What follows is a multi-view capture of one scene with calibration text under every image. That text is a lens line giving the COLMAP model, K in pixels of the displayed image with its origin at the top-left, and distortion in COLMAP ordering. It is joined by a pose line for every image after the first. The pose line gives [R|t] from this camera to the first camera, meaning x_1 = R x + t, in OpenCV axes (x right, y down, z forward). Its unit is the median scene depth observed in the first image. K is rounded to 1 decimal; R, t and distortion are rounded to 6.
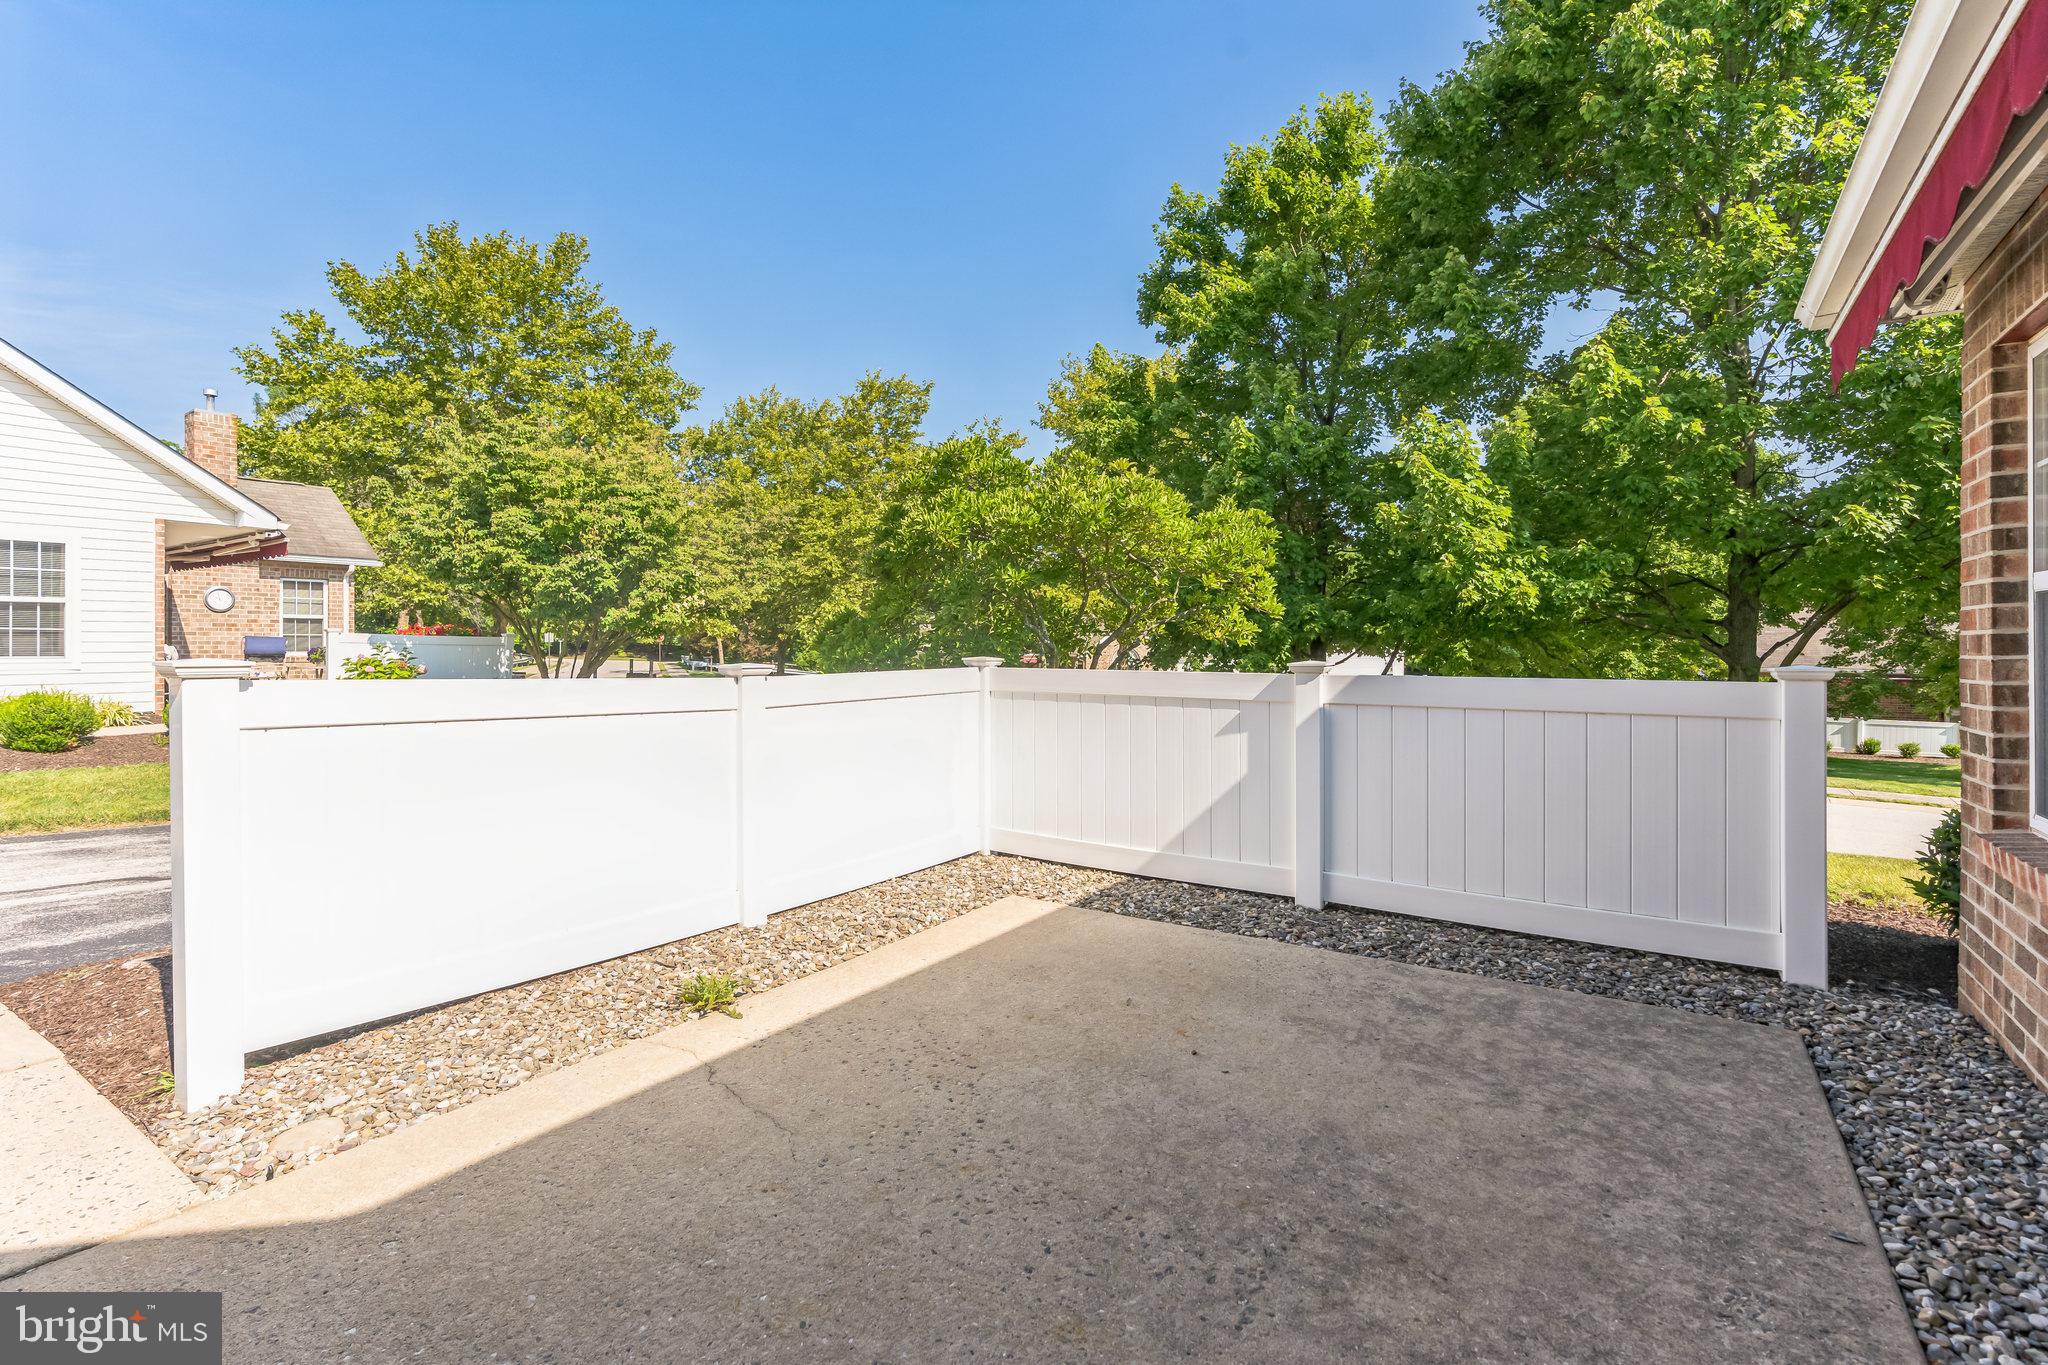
lens RADIAL K [[937.4, 0, 1018.9], [0, 937.4, 658.3], [0, 0, 1]] dist [-0.008654, -0.000047]
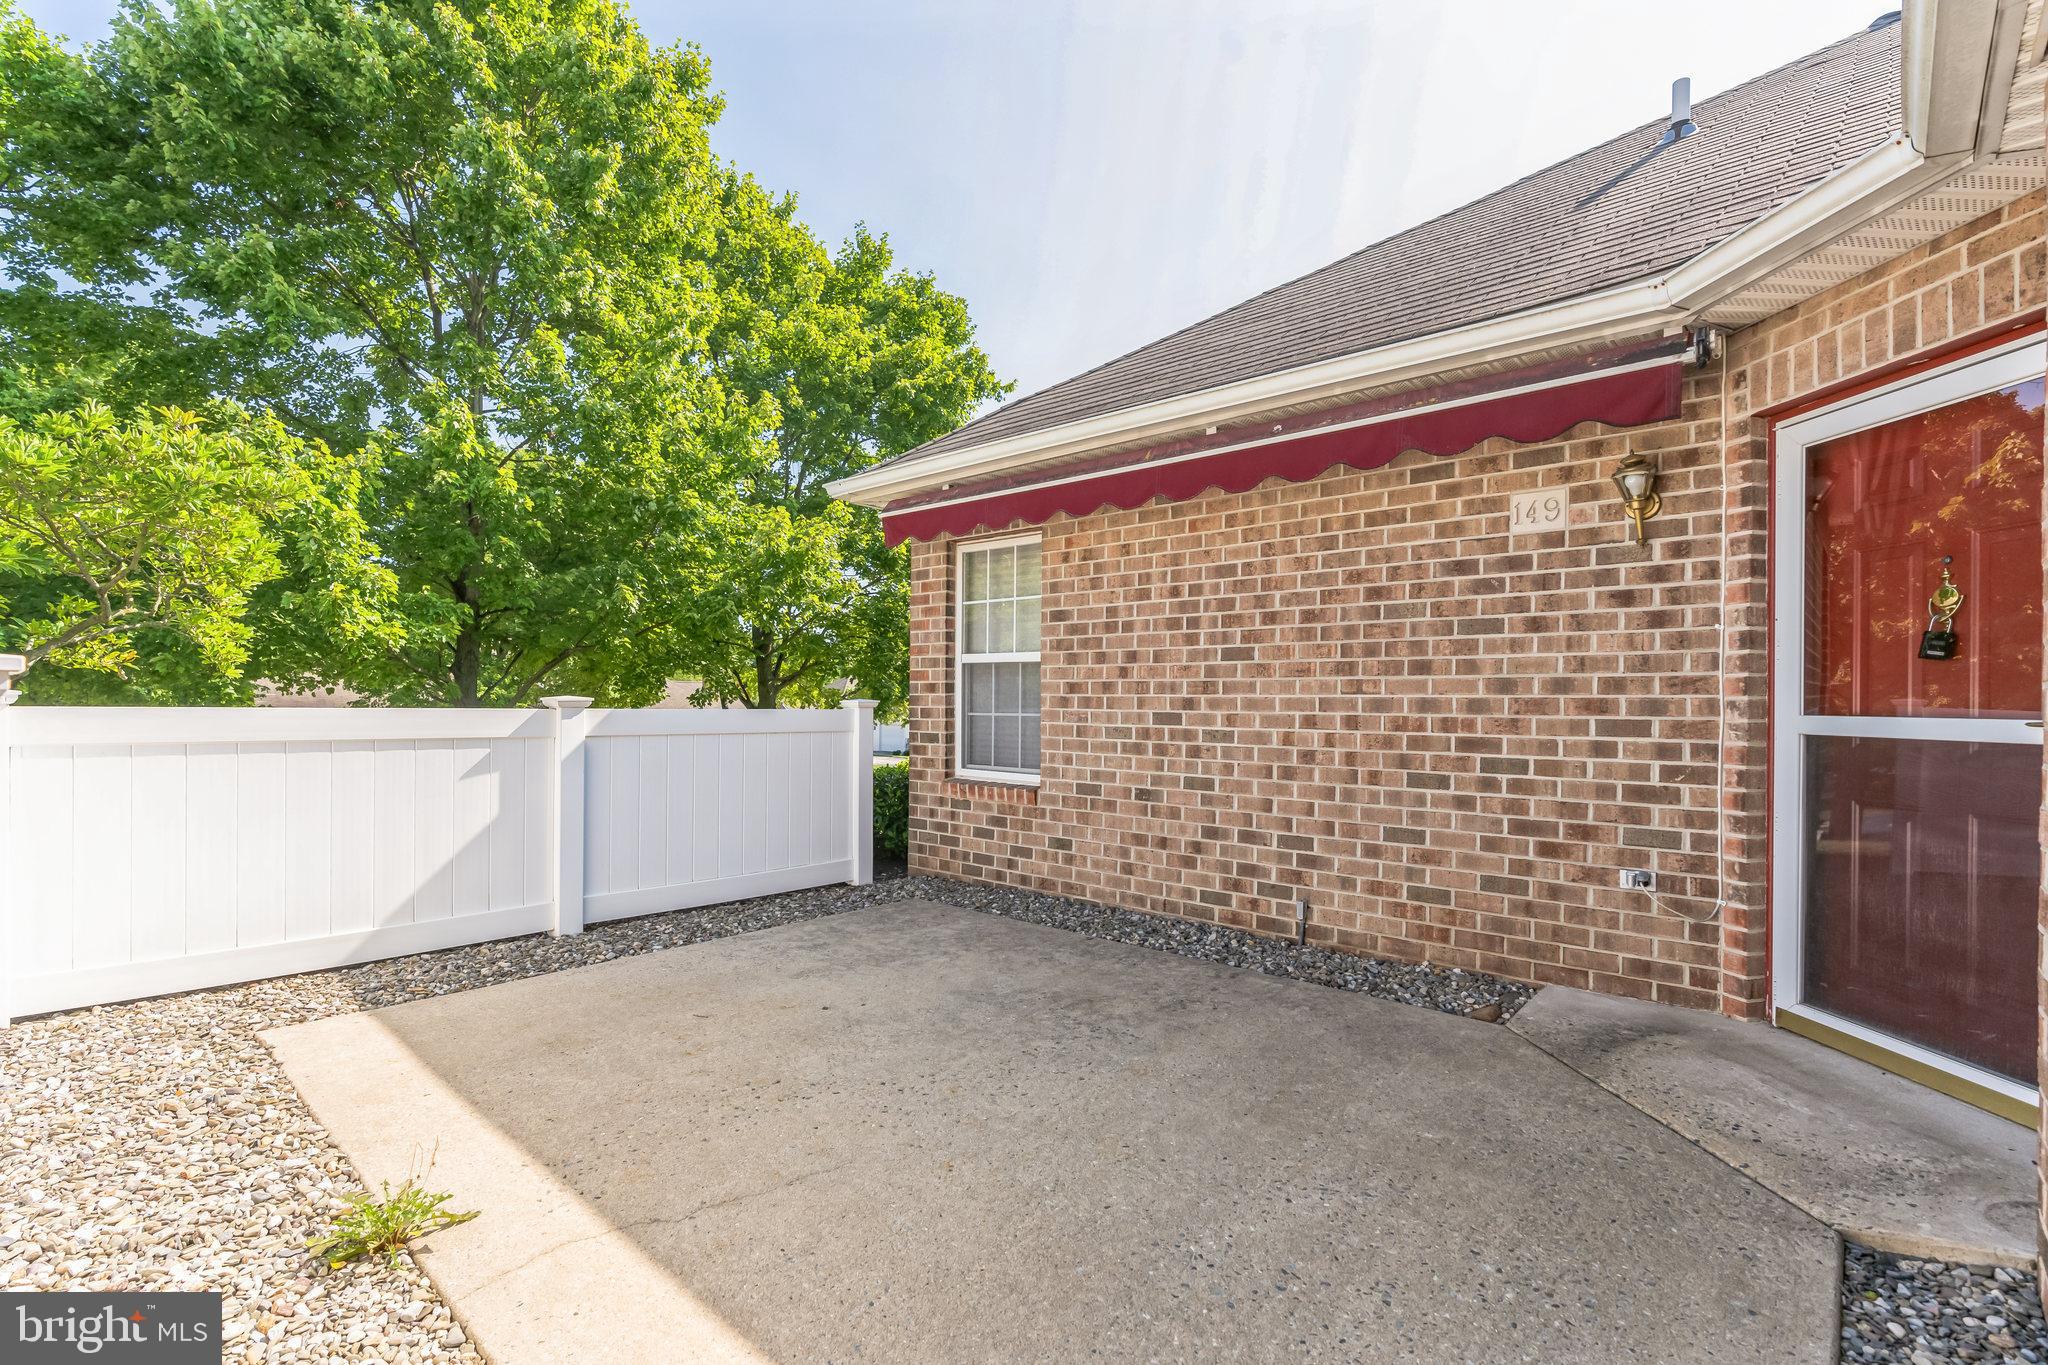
lens RADIAL K [[934.6, 0, 1017.7], [0, 934.6, 702.7], [0, 0, 1]] dist [-0.000260, -0.000205]
pose [[0.147748, -0.003170, 0.989020, -0.780256], [0.000332, 0.999995, 0.003155, 0.008629], [-0.989025, -0.000138, 0.147748, 0.437477]]
